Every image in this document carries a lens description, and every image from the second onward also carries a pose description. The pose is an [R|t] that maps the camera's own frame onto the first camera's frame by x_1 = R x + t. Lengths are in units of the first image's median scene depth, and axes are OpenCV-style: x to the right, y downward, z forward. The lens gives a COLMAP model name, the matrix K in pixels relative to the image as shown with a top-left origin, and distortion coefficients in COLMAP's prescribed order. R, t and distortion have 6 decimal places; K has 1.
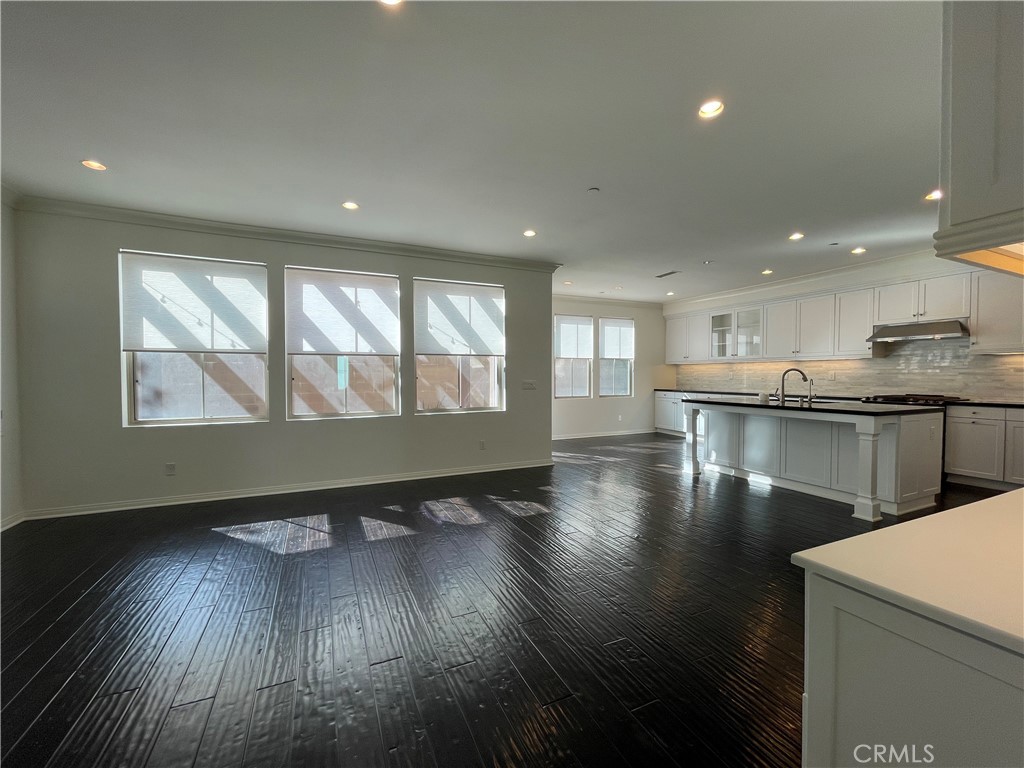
lens RADIAL K [[417.1, 0, 517.5], [0, 417.1, 387.6], [0, 0, 1]] dist [-0.004924, 0.001154]
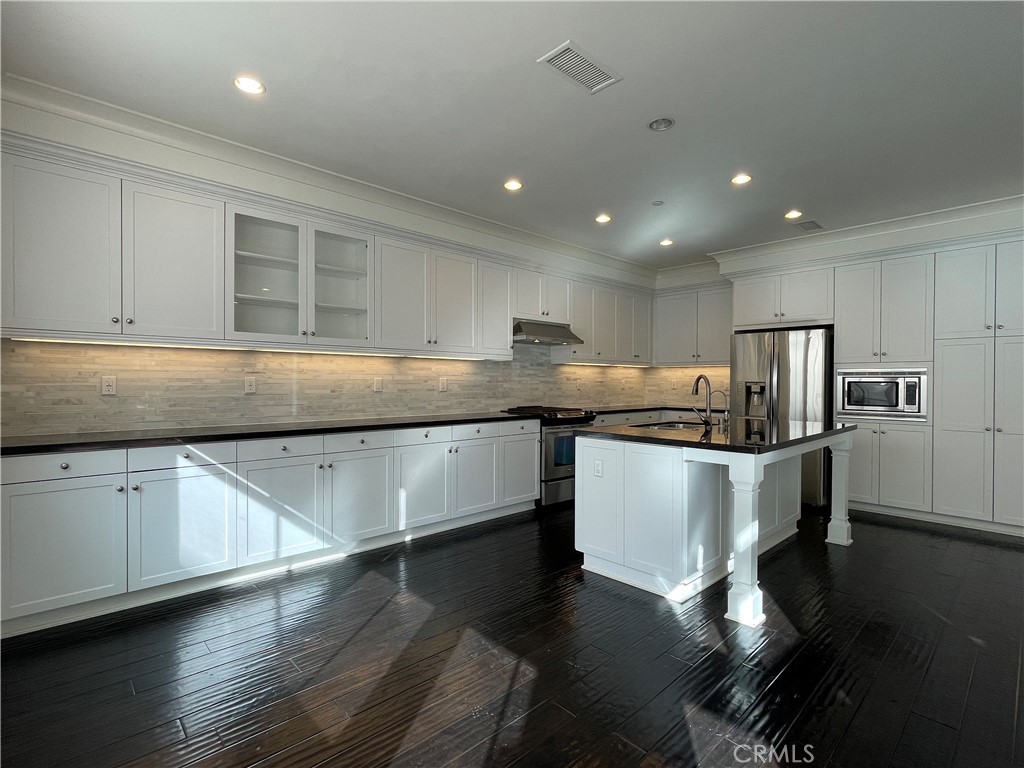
lens RADIAL K [[502.8, 0, 509.4], [0, 502.8, 382.3], [0, 0, 1]] dist [0.033918, 0.000043]
pose [[-0.300064, -0.003513, 0.953913, -0.009419], [0.023806, 0.999654, 0.011170, -0.045930], [-0.953622, 0.026061, -0.299876, 1.375982]]
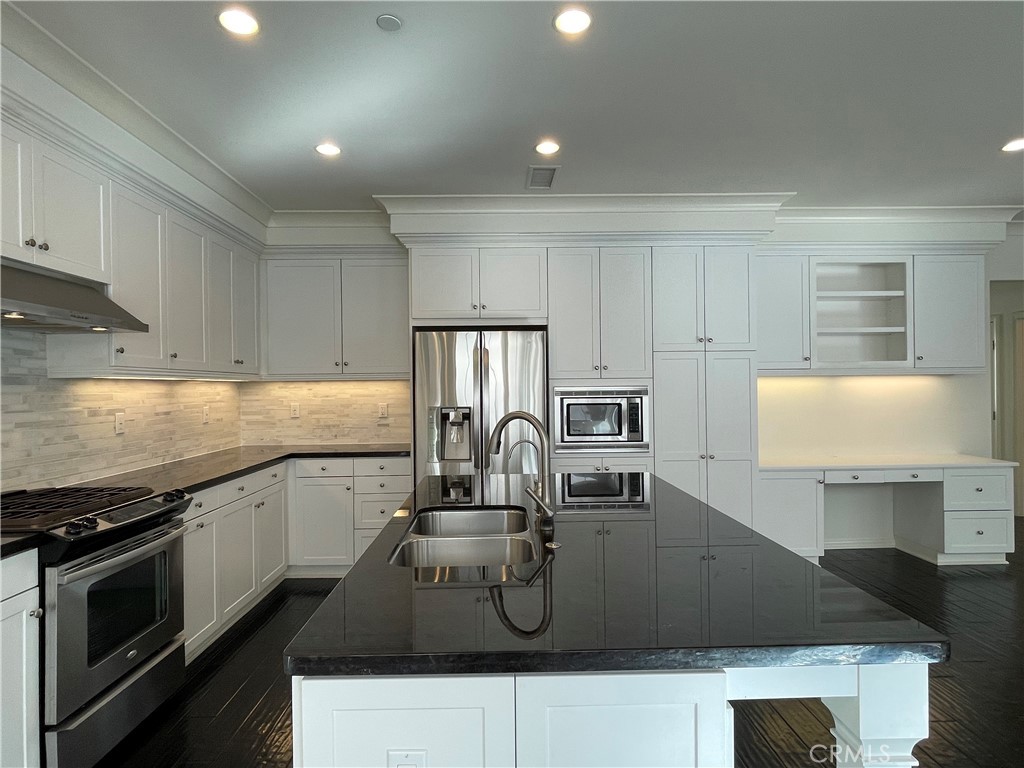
lens RADIAL K [[573.8, 0, 507.0], [0, 573.8, 384.3], [0, 0, 1]] dist [0.000303, -0.001435]
pose [[-0.907475, 0.012704, 0.419915, 0.454598], [0.024408, 0.999449, 0.022511, -0.068548], [-0.419398, 0.030678, -0.907284, 1.239455]]
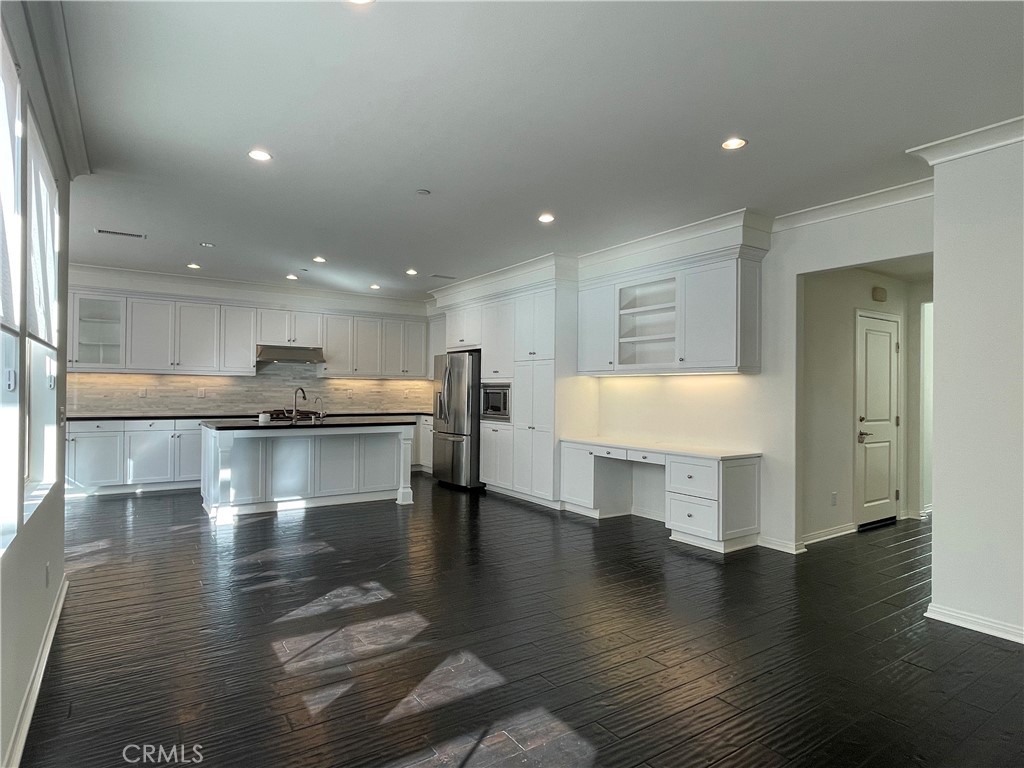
lens RADIAL K [[573.8, 0, 489.3], [0, 573.8, 388.3], [0, 0, 1]] dist [0.000303, -0.001435]
pose [[-0.127798, 0.003712, 0.991793, -0.679941], [0.018999, 0.999819, -0.001294, -0.029565], [-0.991618, 0.018678, -0.127845, 0.654629]]
